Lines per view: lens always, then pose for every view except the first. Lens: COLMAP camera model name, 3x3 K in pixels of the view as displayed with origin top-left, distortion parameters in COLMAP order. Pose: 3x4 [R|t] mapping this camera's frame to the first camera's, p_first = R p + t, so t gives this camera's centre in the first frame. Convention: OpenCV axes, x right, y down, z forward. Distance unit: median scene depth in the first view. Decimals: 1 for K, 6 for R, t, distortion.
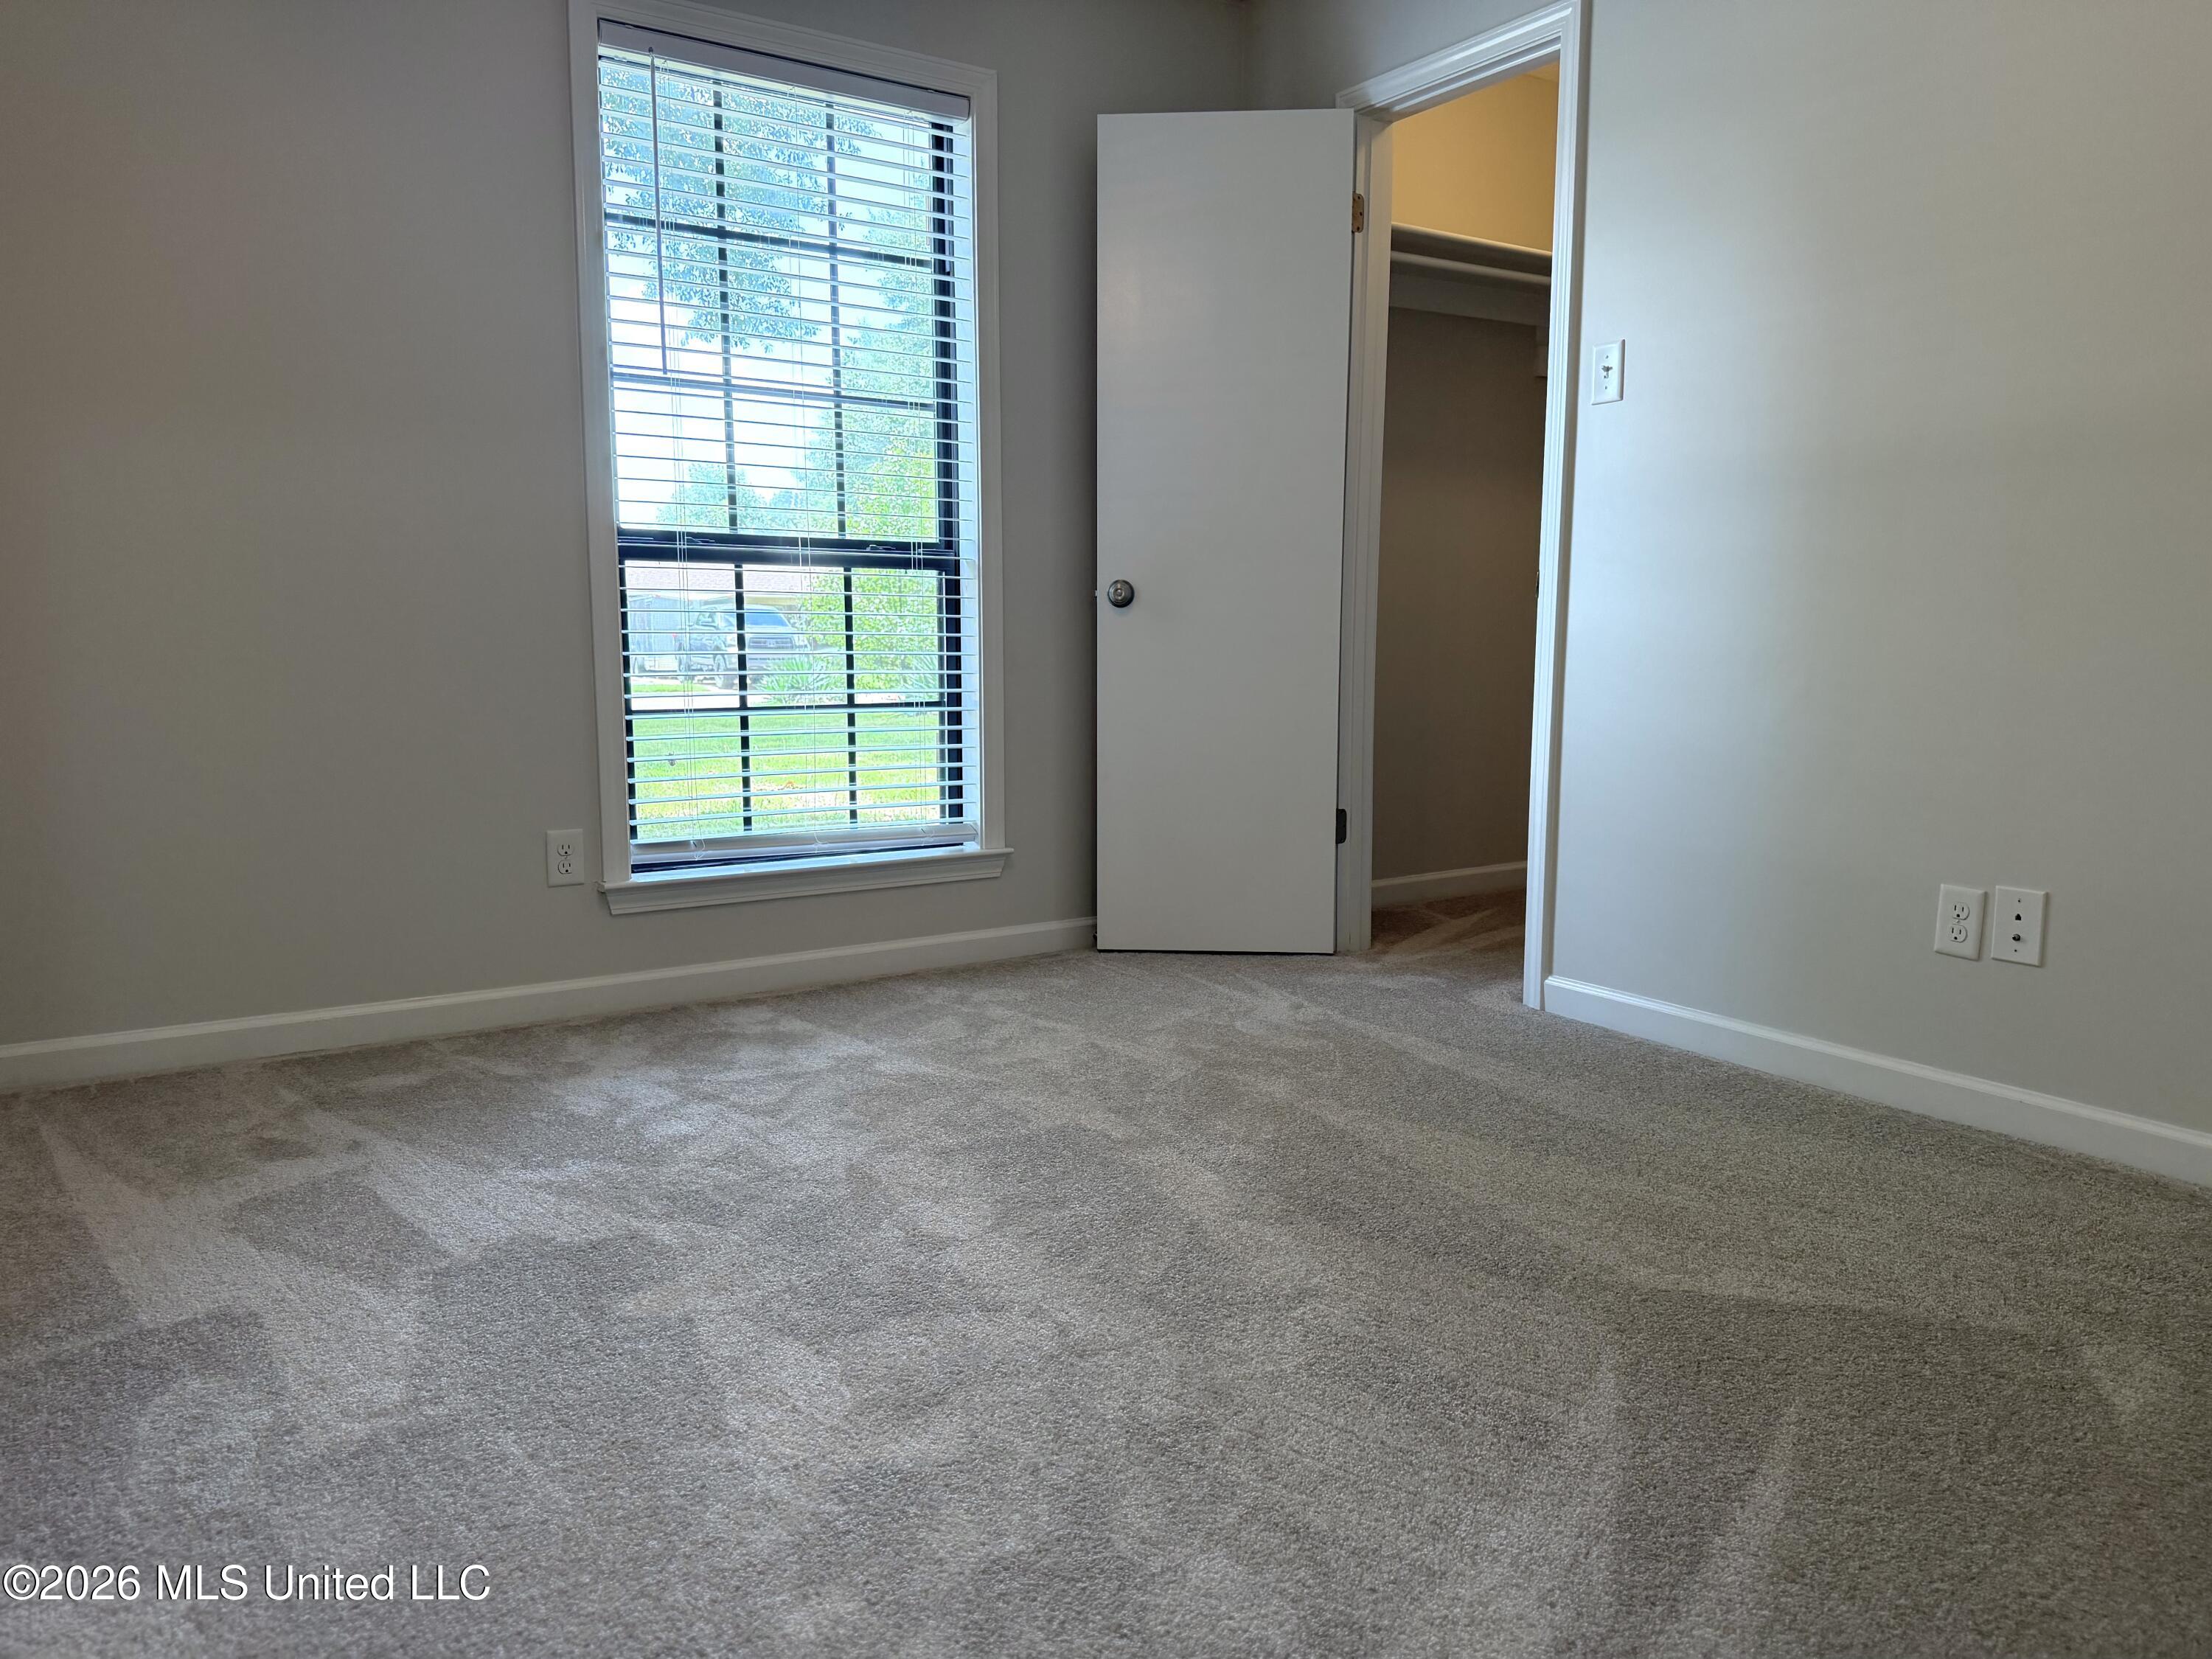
lens RADIAL K [[1553.2, 0, 1106.0], [0, 1553.2, 829.5], [0, 0, 1]] dist [0.027861, -0.046398]
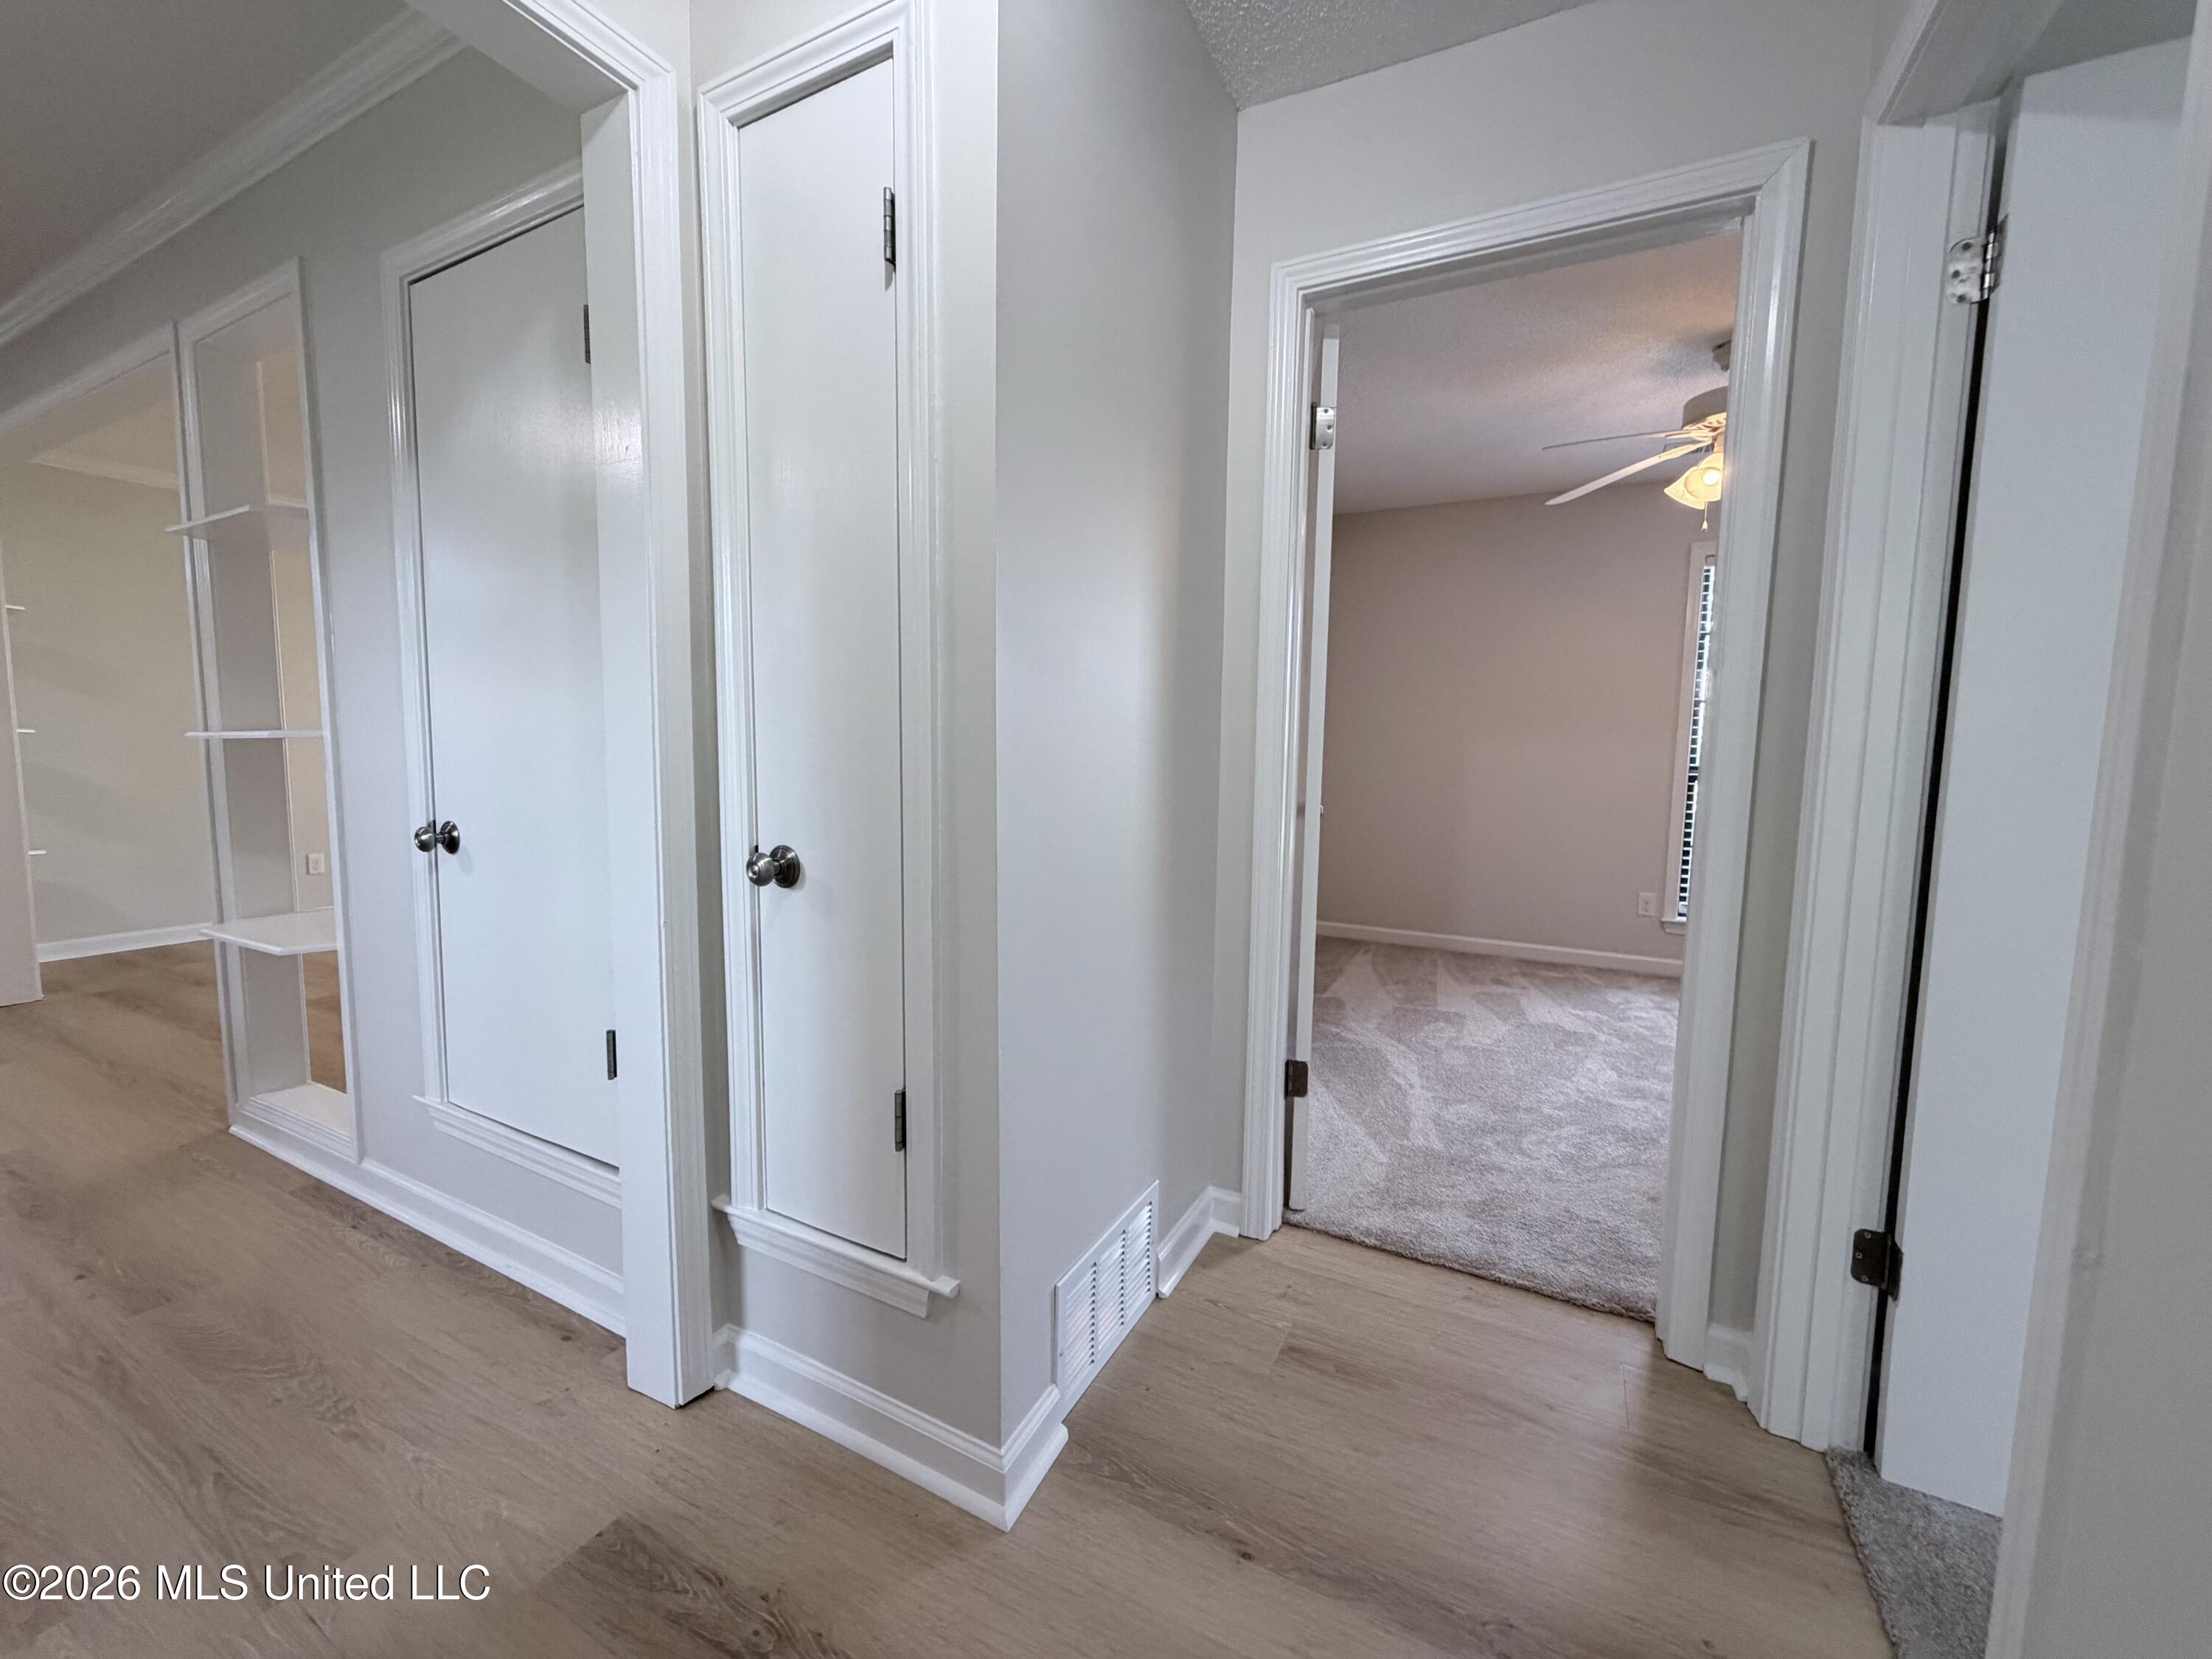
lens RADIAL K [[880.3, 0, 1098.8], [0, 880.3, 824.9], [0, 0, 1]] dist [-0.001483, 0.000317]
pose [[0.478332, 0.085848, -0.873973, 0.639411], [-0.128072, 0.991389, 0.027287, -0.049641], [0.868790, 0.098879, 0.485208, -0.604217]]
